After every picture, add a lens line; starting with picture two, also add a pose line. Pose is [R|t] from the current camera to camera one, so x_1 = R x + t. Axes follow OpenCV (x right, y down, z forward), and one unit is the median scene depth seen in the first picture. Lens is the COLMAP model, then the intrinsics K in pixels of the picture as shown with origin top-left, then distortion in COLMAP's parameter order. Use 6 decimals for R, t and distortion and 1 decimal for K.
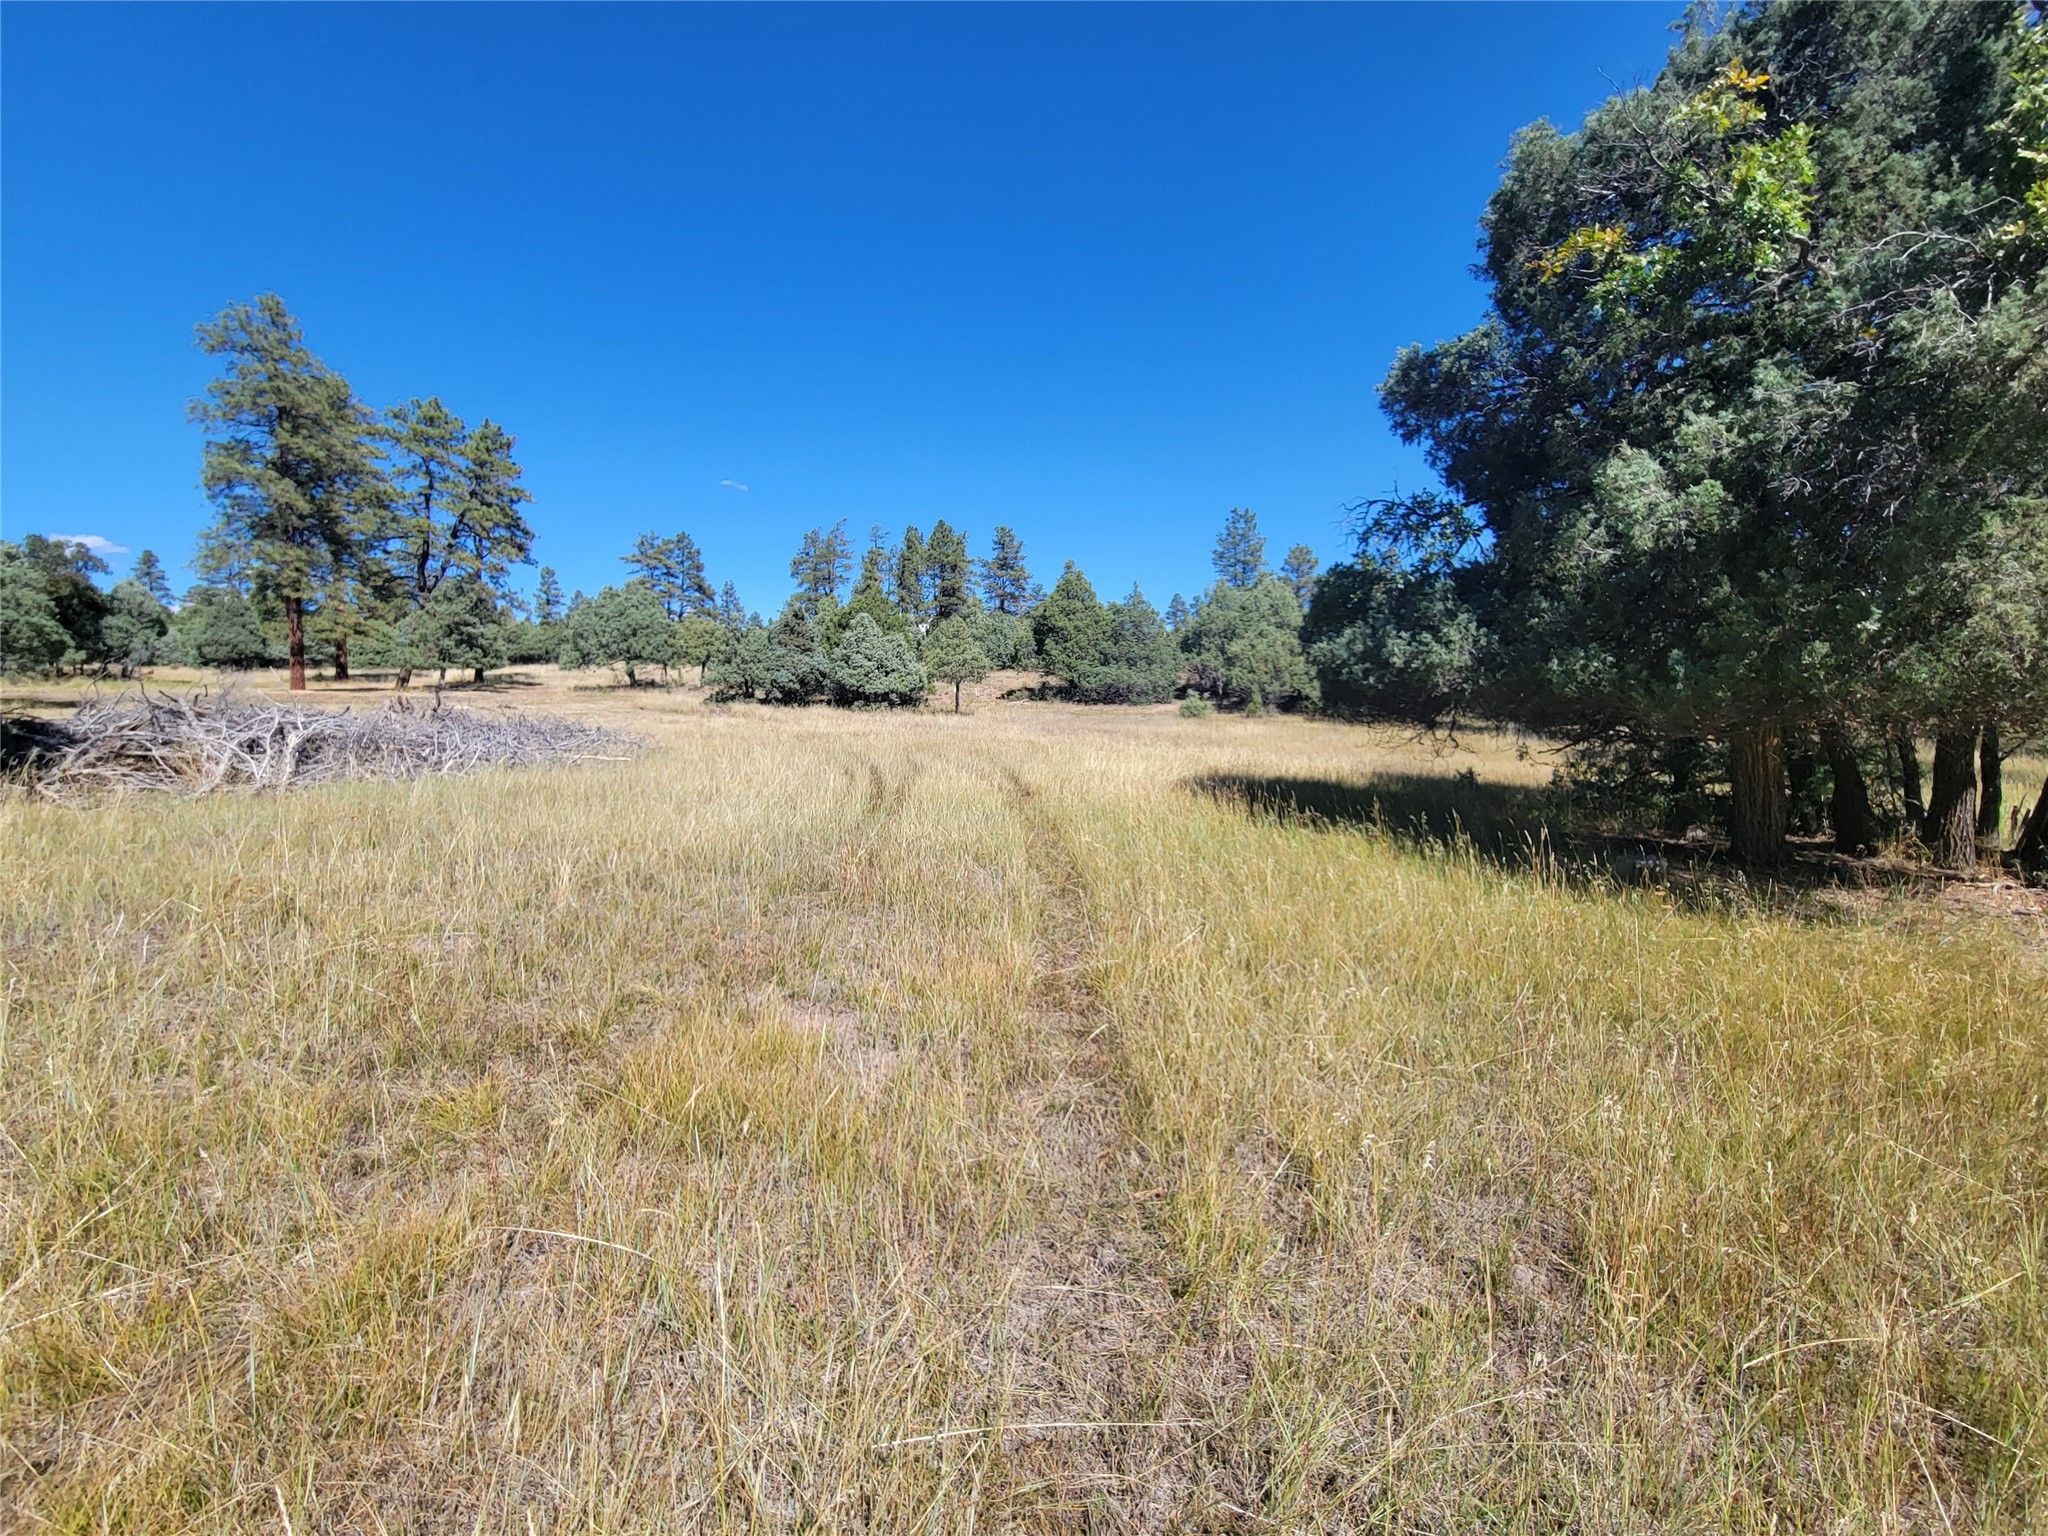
lens RADIAL K [[840.2, 0, 1026.5], [0, 840.2, 768.2], [0, 0, 1]] dist [-0.001669, 0.000317]
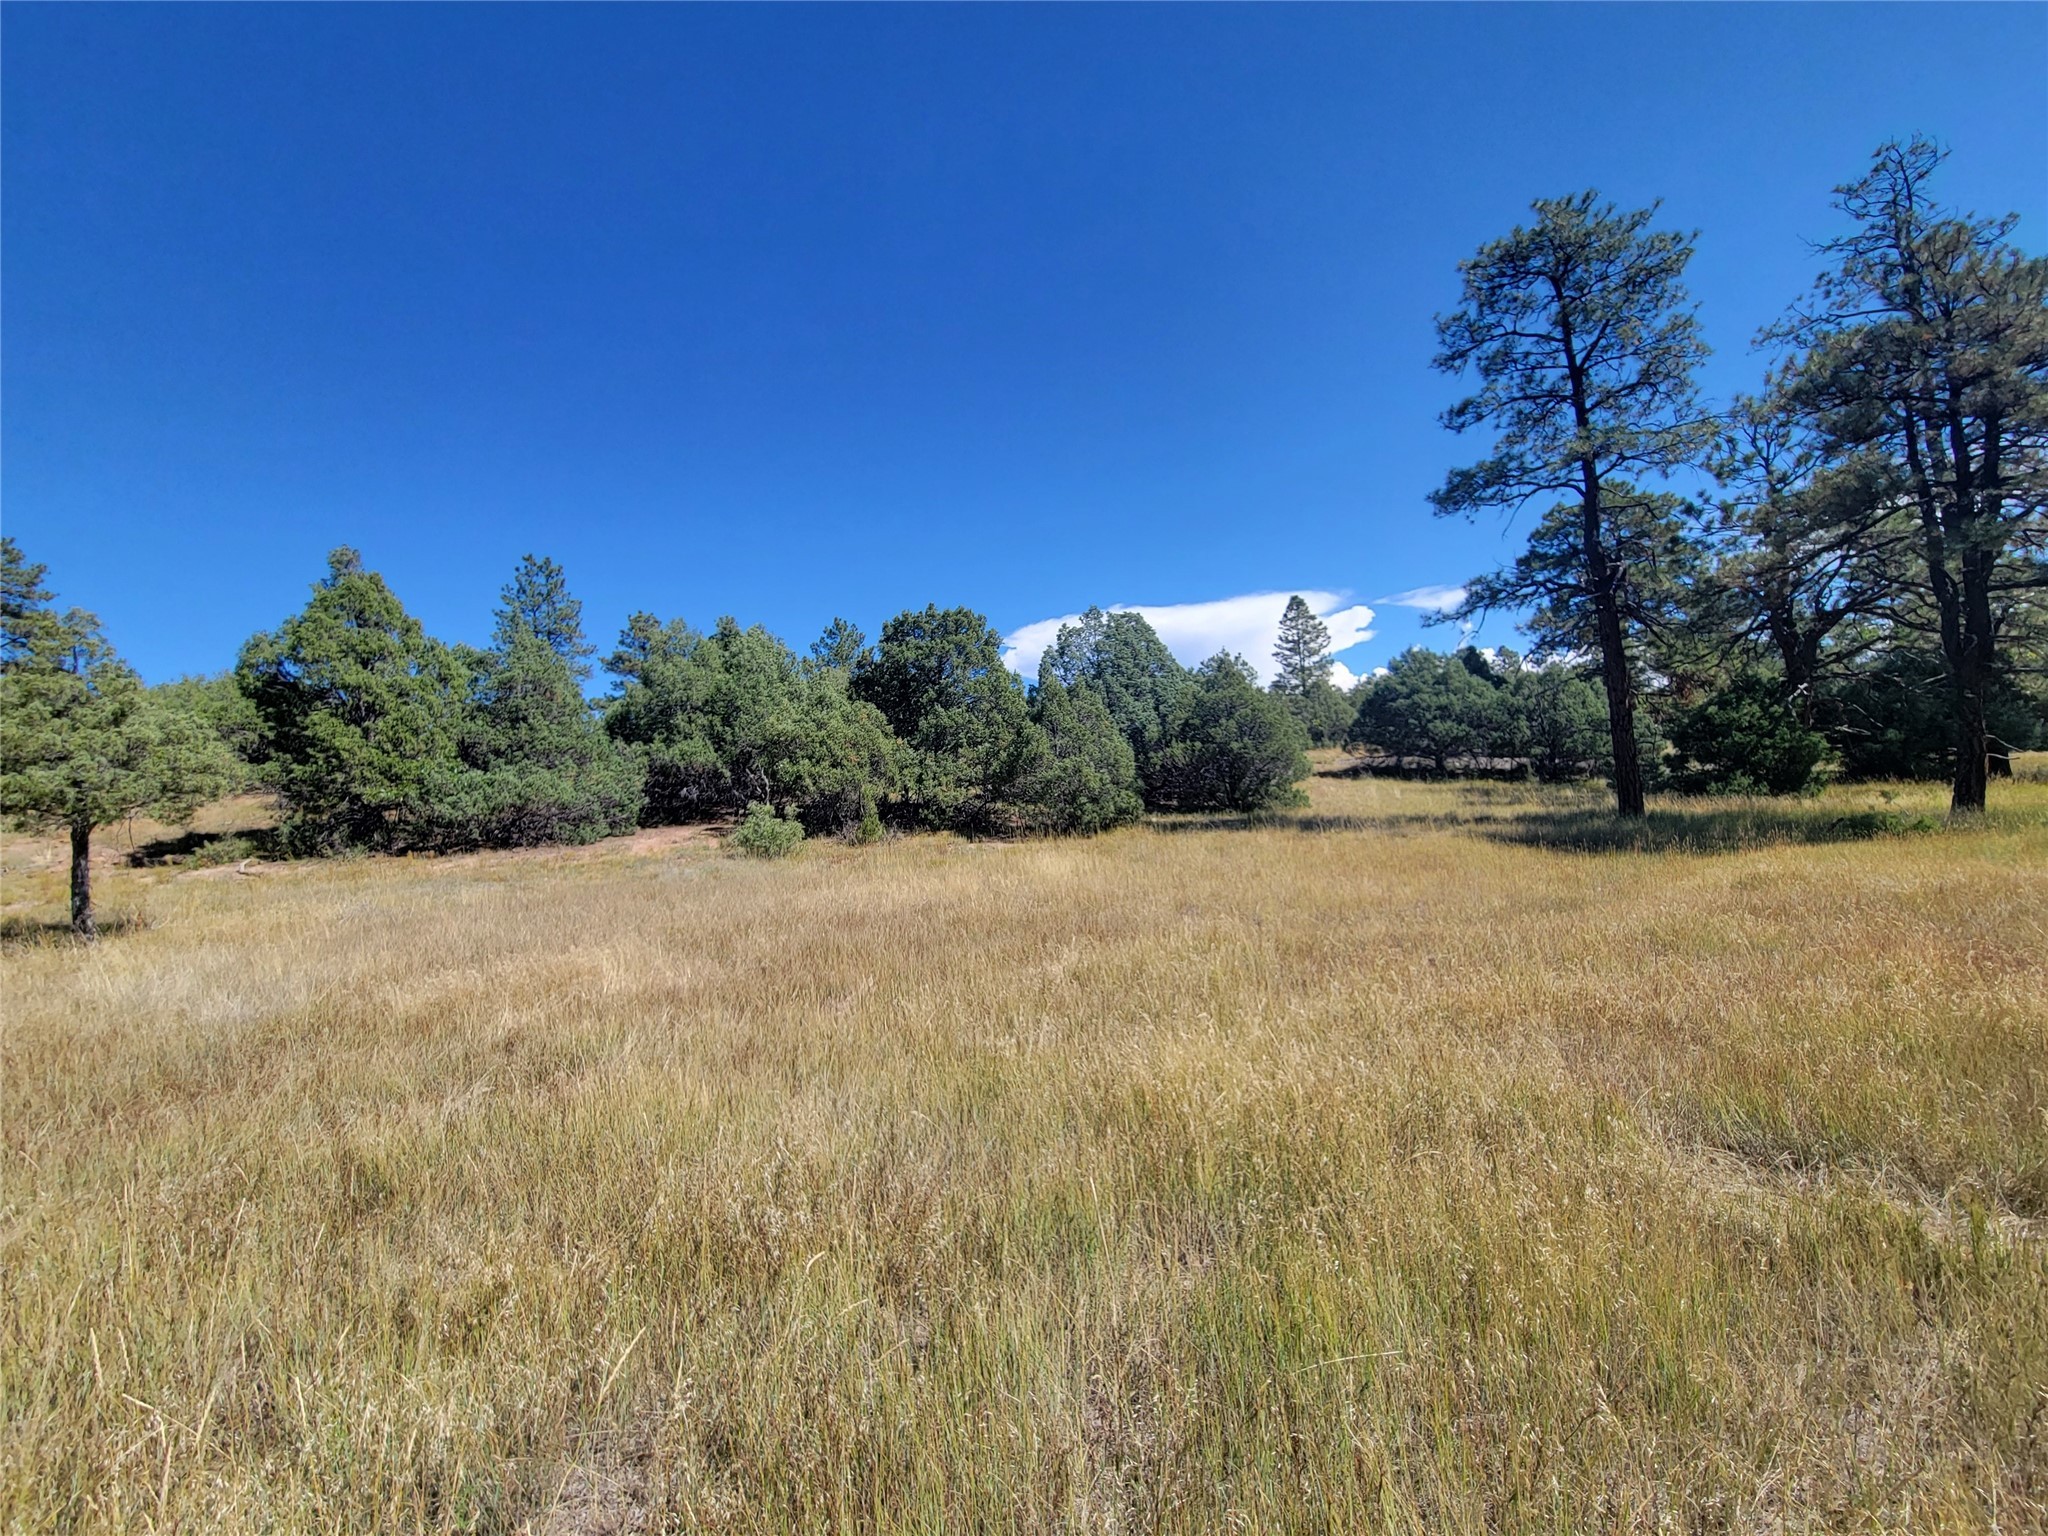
lens RADIAL K [[840.2, 0, 1024.0], [0, 840.2, 768.0], [0, 0, 1]] dist [-0.004235, -0.000596]
pose [[0.620419, -0.031348, 0.783644, -0.094225], [0.137526, 0.988067, -0.069354, -0.051323], [-0.772119, 0.150800, 0.617326, 0.509501]]
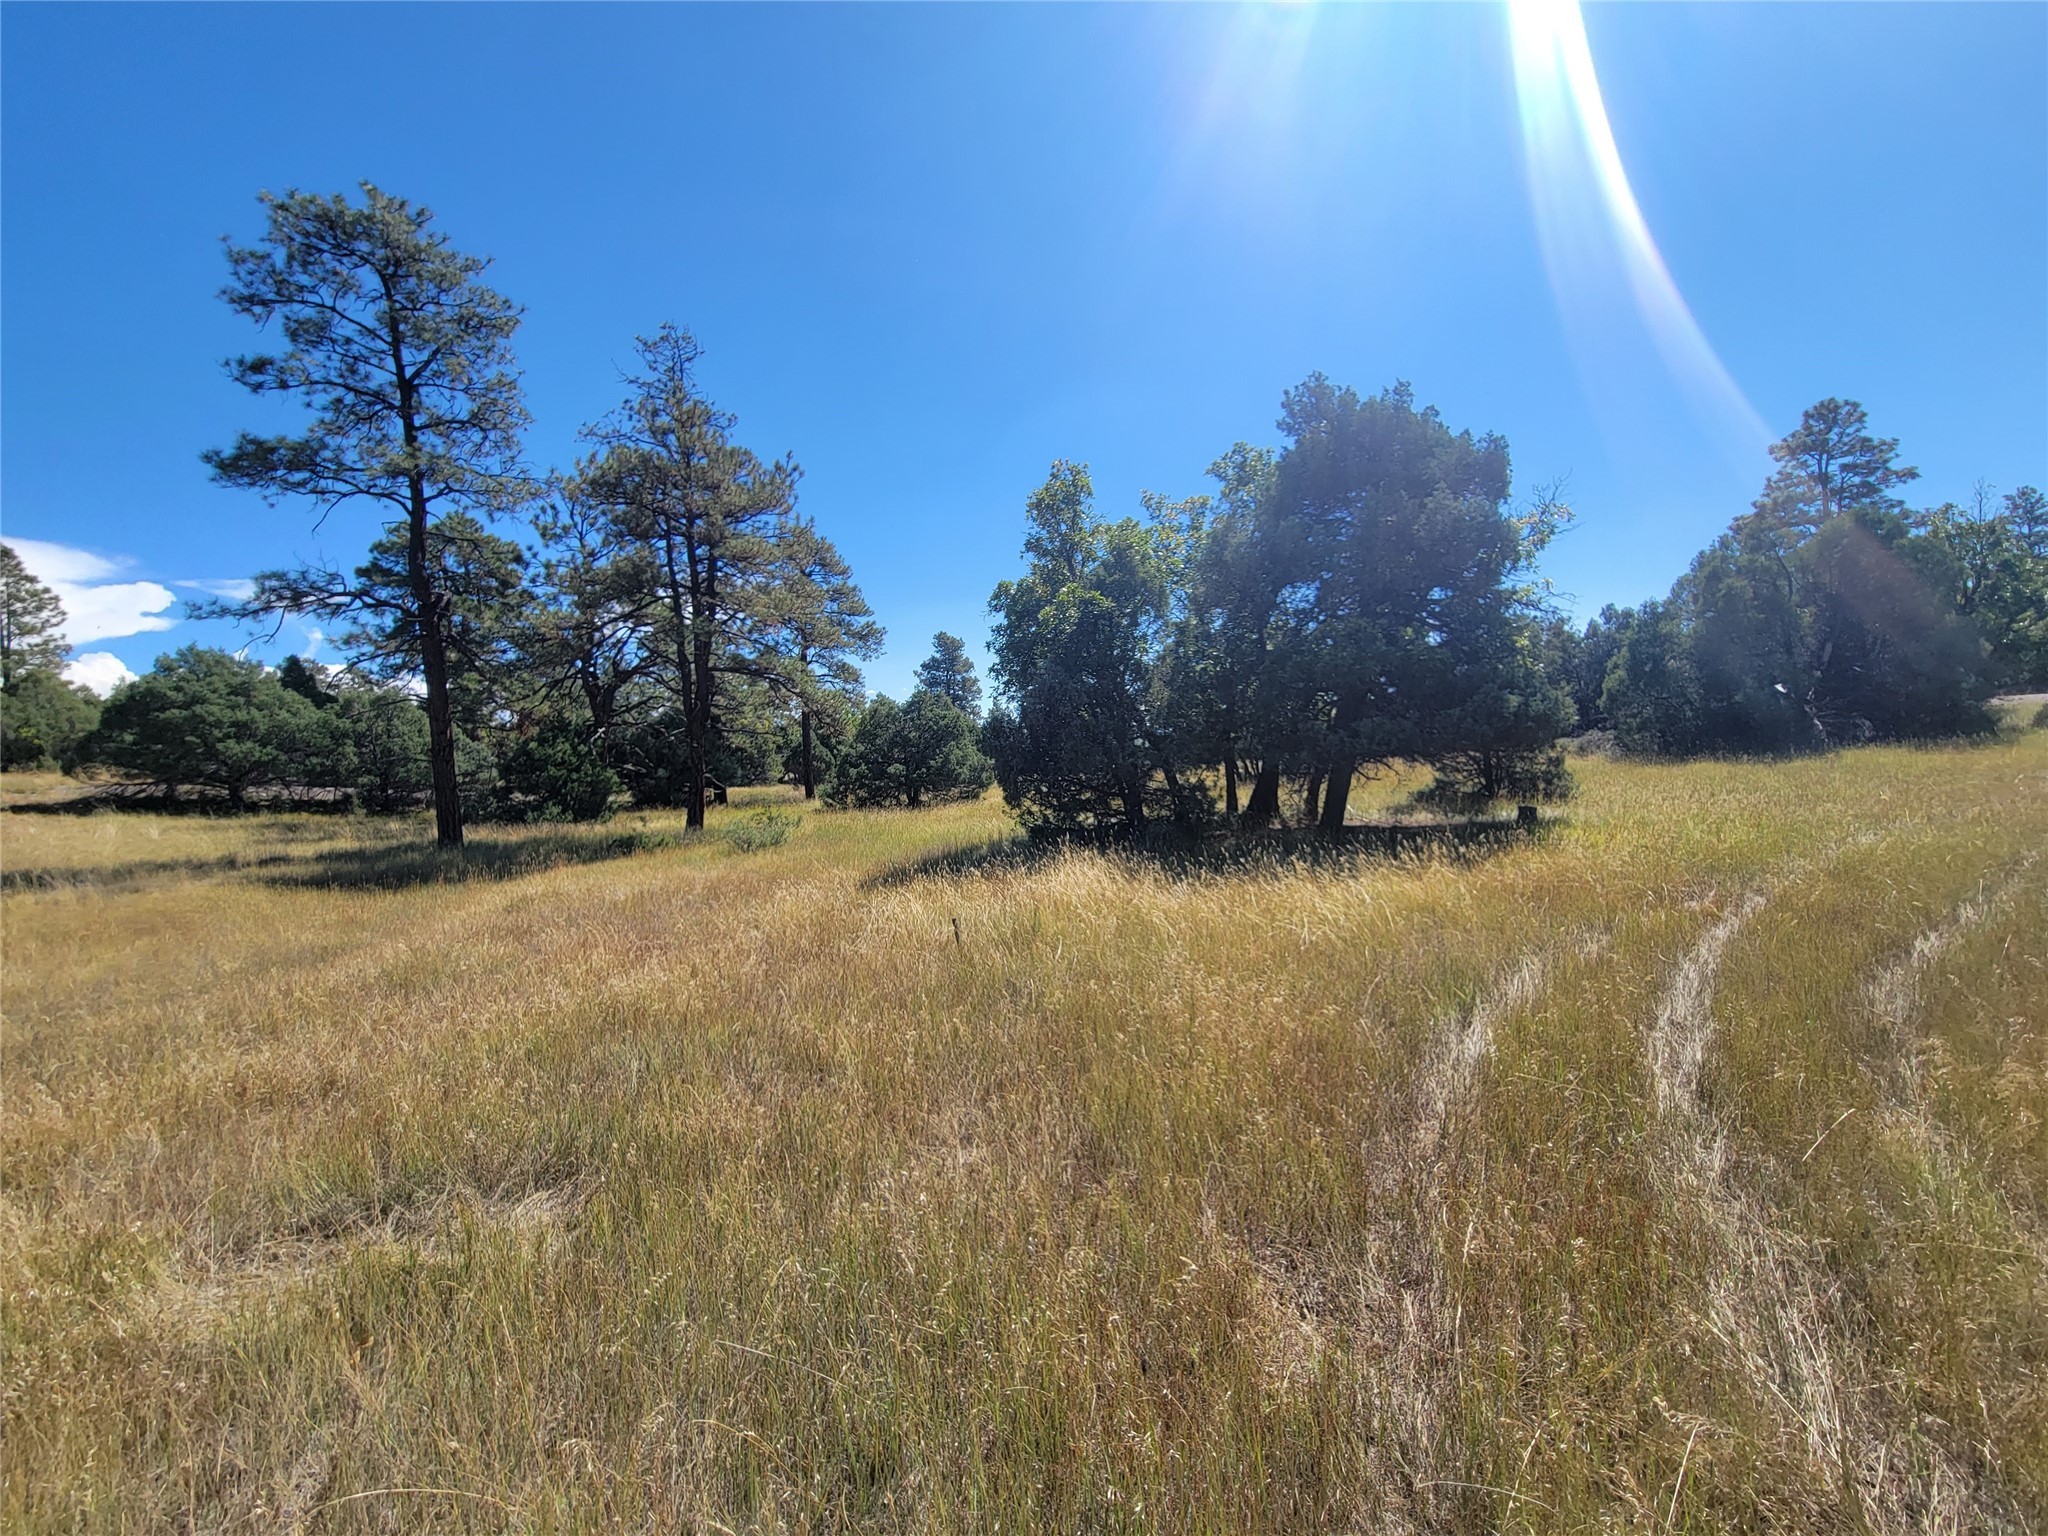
lens RADIAL K [[840.2, 0, 1026.5], [0, 840.2, 768.2], [0, 0, 1]] dist [-0.001669, 0.000317]
pose [[-0.497060, 0.000529, 0.867716, -0.081225], [0.117145, 0.990886, 0.066501, -0.047367], [-0.859773, 0.134703, -0.492591, 0.487936]]
